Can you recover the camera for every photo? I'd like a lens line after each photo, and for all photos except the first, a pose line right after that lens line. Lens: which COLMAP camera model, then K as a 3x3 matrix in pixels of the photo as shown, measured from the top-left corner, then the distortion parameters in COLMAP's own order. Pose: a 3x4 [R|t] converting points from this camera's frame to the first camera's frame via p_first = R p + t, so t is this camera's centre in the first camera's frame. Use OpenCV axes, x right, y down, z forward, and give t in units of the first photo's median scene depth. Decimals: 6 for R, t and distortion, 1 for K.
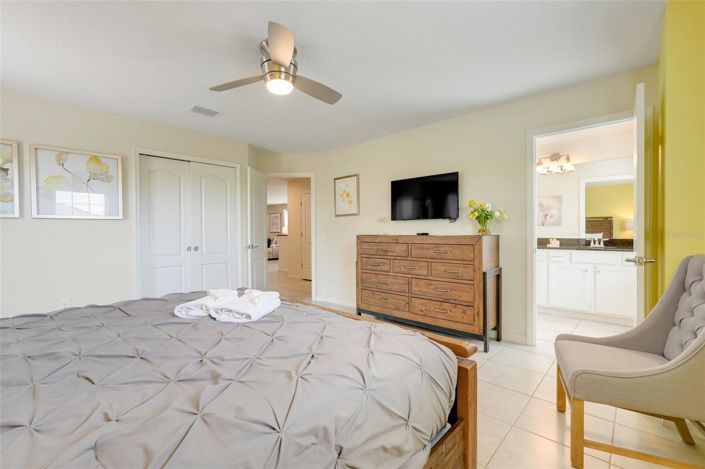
lens RADIAL K [[311.2, 0, 347.7], [0, 311.2, 236.2], [0, 0, 1]] dist [0.002030, 0.000254]
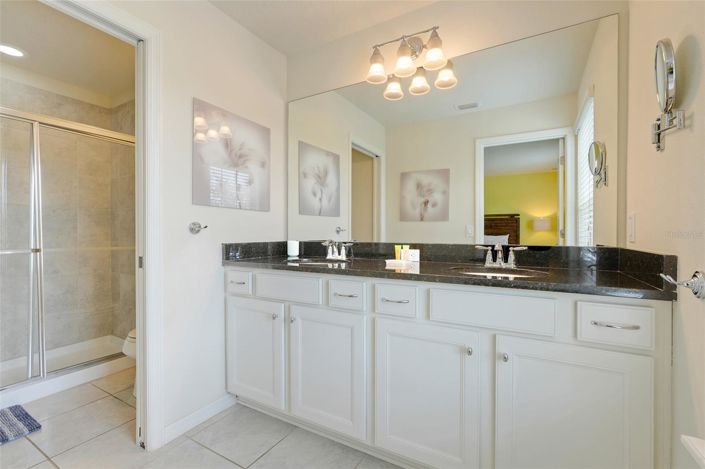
lens RADIAL K [[311.2, 0, 354.8], [0, 311.2, 234.7], [0, 0, 1]] dist [0.002030, 0.000254]
pose [[0.973379, 0.007130, 0.229090, 0.383865], [-0.004531, 0.999919, -0.011868, 0.000277], [-0.229156, 0.010514, 0.973333, 0.476215]]
